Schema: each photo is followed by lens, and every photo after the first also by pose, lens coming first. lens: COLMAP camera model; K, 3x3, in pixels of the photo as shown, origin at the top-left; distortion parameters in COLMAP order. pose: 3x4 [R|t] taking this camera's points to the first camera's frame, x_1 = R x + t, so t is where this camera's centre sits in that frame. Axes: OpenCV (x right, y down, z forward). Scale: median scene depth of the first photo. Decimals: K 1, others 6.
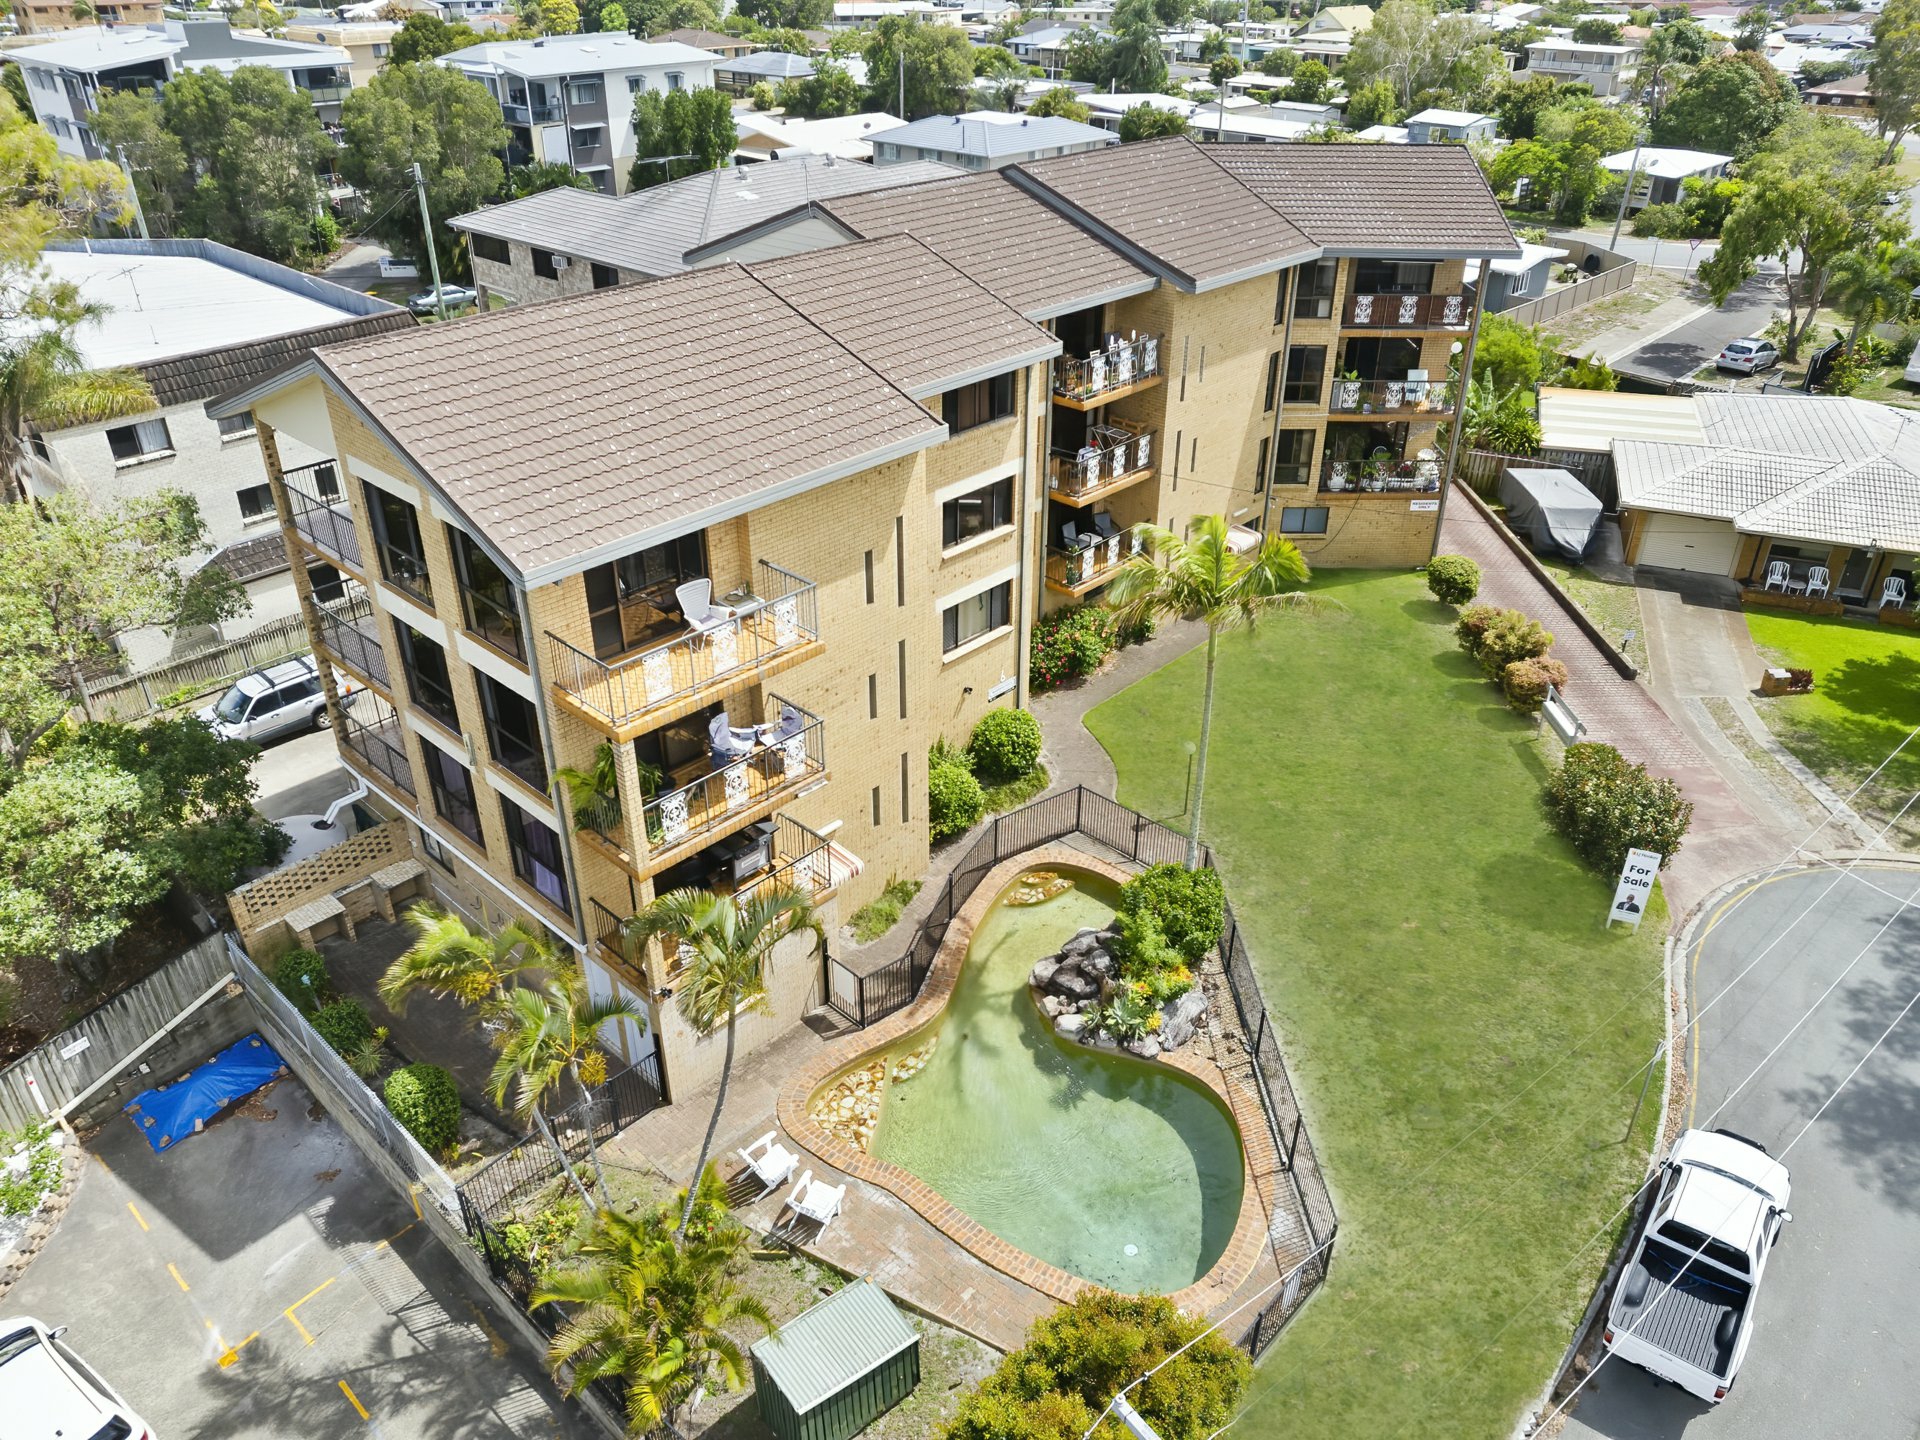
lens RADIAL K [[1385.8, 0, 960.0], [0, 1385.8, 720.0], [0, 0, 1]] dist [-0.001806, -0.000361]
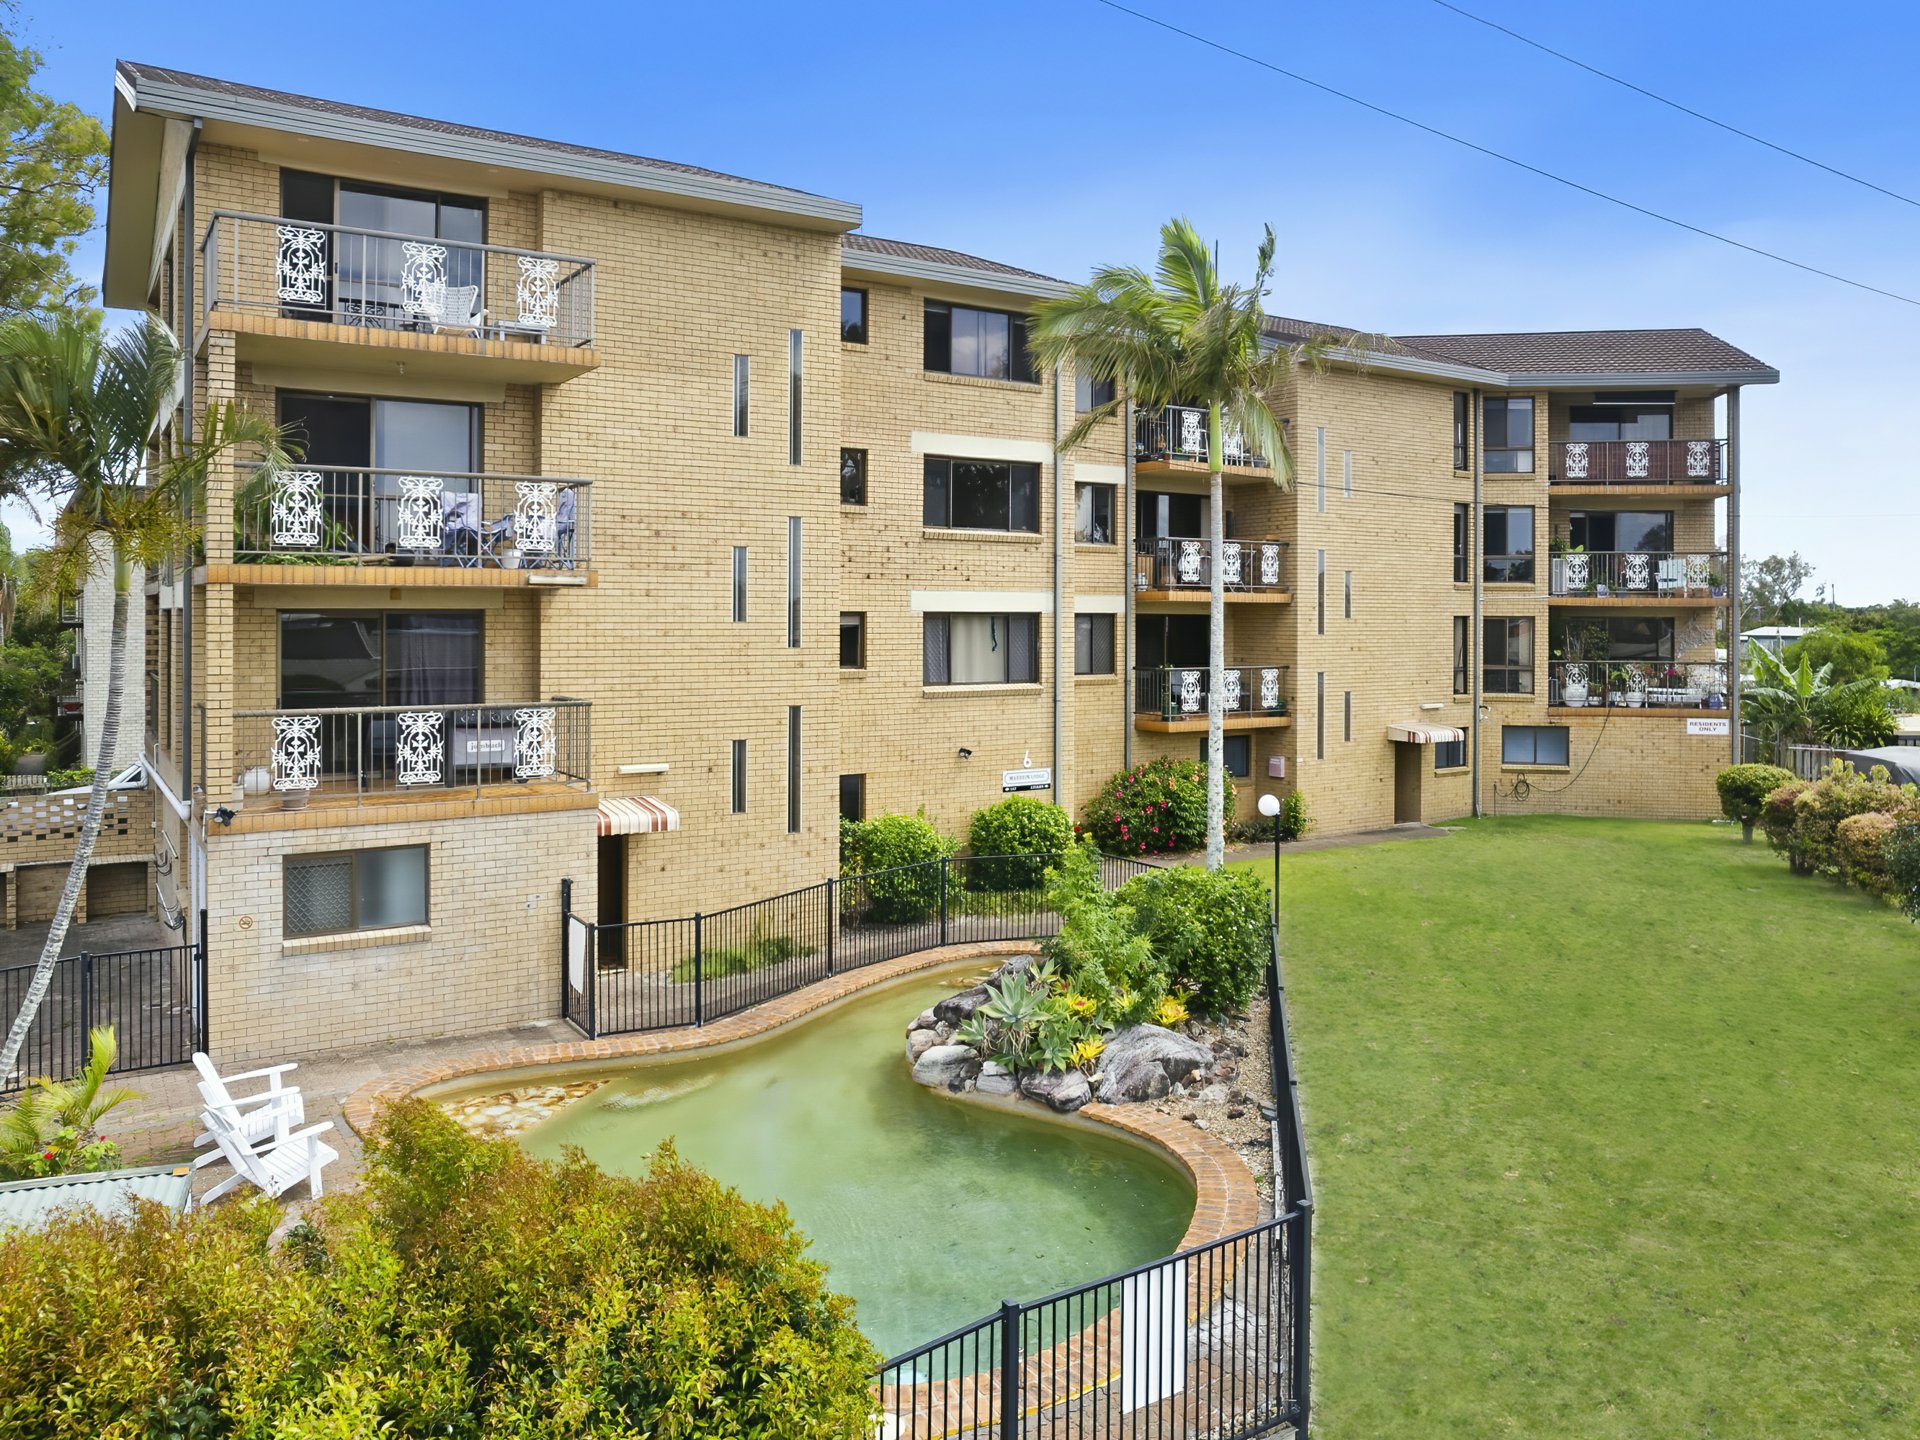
lens RADIAL K [[1384.6, 0, 1021.3], [0, 1384.6, 720.4], [0, 0, 1]] dist [-0.002498, -0.001957]
pose [[0.973772, 0.002823, -0.227510, 0.161536], [-0.115583, 0.867432, -0.483945, 0.251952], [0.195983, 0.497548, 0.845007, 0.340489]]
